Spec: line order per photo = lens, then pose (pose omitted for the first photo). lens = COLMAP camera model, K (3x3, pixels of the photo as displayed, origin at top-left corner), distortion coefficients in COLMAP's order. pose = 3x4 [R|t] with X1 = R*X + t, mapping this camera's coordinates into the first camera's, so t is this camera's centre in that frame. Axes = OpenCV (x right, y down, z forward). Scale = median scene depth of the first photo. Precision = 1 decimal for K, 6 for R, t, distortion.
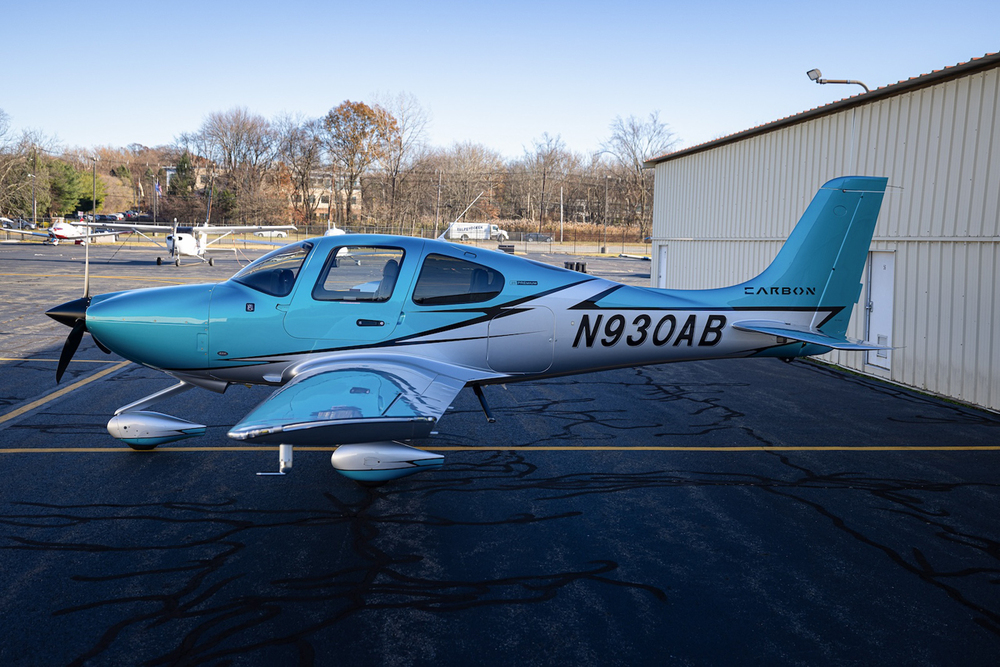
lens RADIAL K [[1009.4, 0, 497.9], [0, 1009.4, 328.3], [0, 0, 1]] dist [-0.001306, 0.000000]
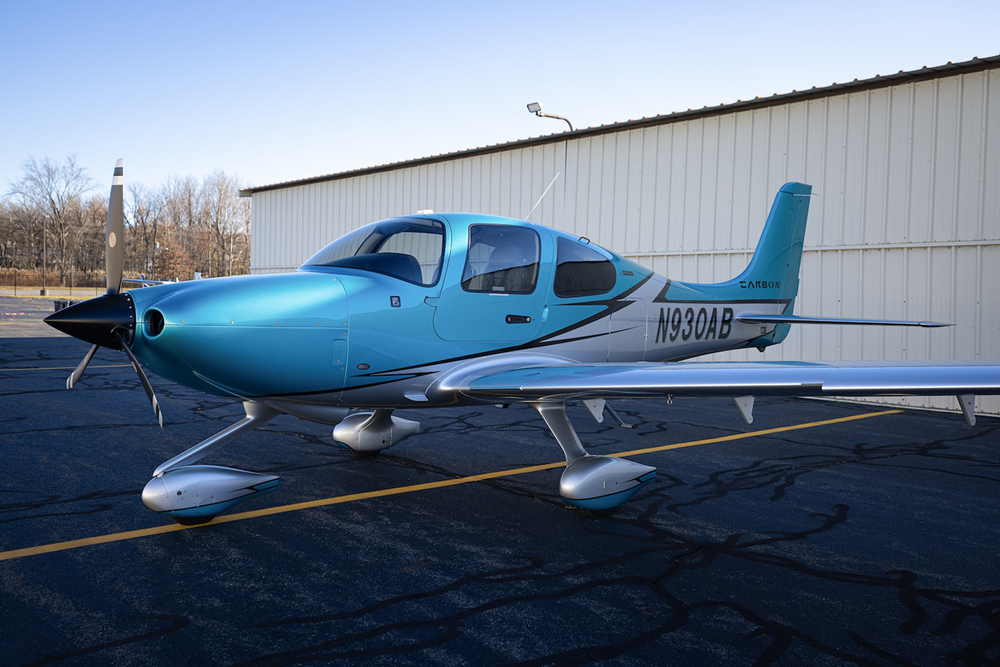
lens RADIAL K [[953.8, 0, 503.7], [0, 953.8, 331.6], [0, 0, 1]] dist [-0.003221, 0.000000]
pose [[0.808742, -0.034832, 0.587131, -0.539302], [0.061268, 0.997803, -0.025198, 0.021503], [-0.584964, 0.056351, 0.809099, 0.357440]]
